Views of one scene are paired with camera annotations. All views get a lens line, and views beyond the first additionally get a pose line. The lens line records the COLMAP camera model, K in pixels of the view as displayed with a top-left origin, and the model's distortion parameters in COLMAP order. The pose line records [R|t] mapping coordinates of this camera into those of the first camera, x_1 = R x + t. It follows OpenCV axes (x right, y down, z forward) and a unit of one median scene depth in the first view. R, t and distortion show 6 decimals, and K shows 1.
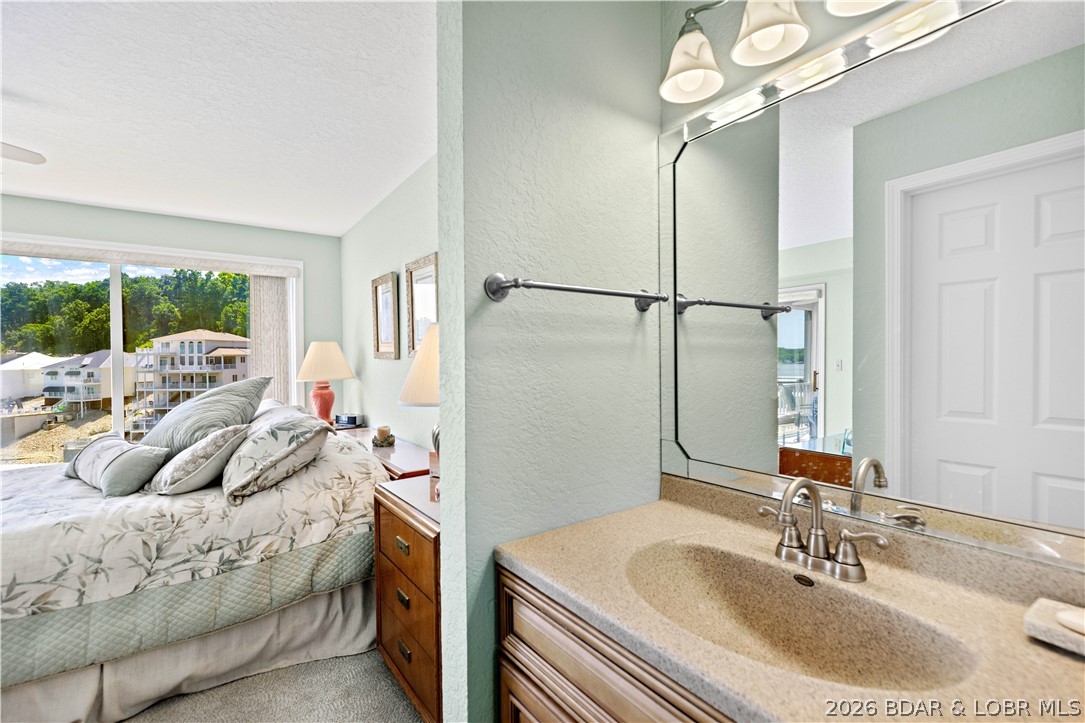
lens RADIAL K [[483.7, 0, 548.5], [0, 483.7, 354.9], [0, 0, 1]] dist [0.008625, -0.001136]
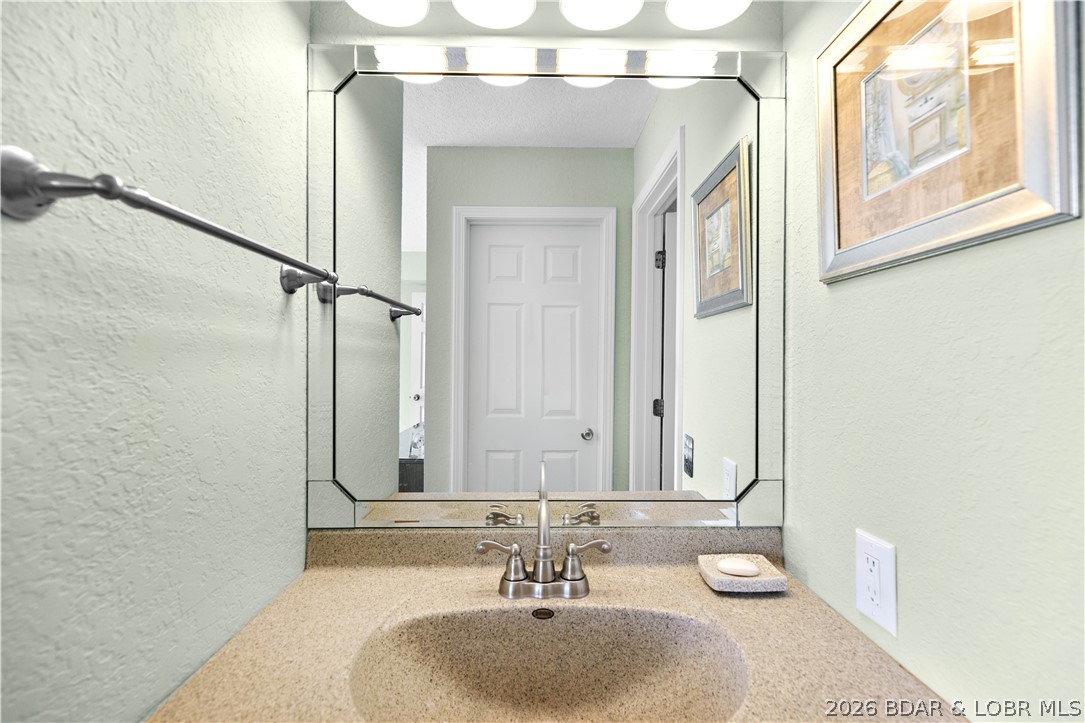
lens RADIAL K [[483.7, 0, 551.2], [0, 483.7, 359.2], [0, 0, 1]] dist [0.008625, -0.001136]
pose [[0.575747, 0.015317, 0.817484, -0.175990], [-0.013469, 0.999867, -0.009248, 0.001435], [-0.817517, -0.005686, 0.575877, 0.406224]]
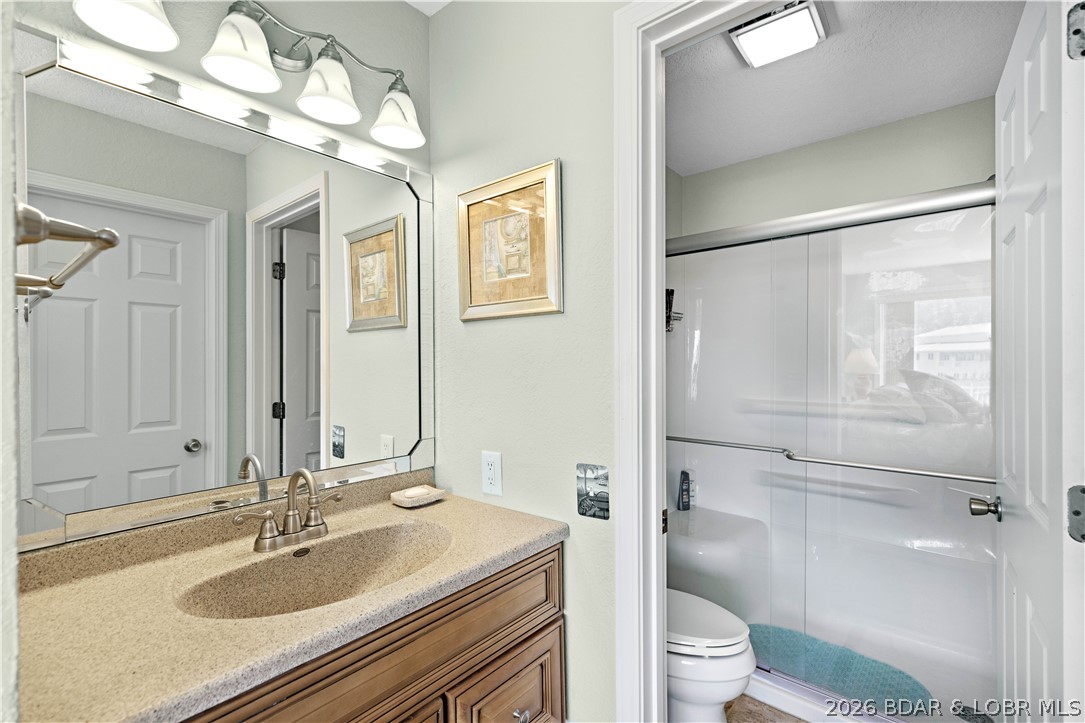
lens RADIAL K [[483.7, 0, 539.0], [0, 483.7, 362.5], [0, 0, 1]] dist [0.008625, -0.001136]
pose [[-0.232130, 0.016684, 0.972542, -0.688013], [0.006369, 0.999858, -0.015633, 0.009465], [-0.972664, 0.002566, -0.232203, 0.601697]]
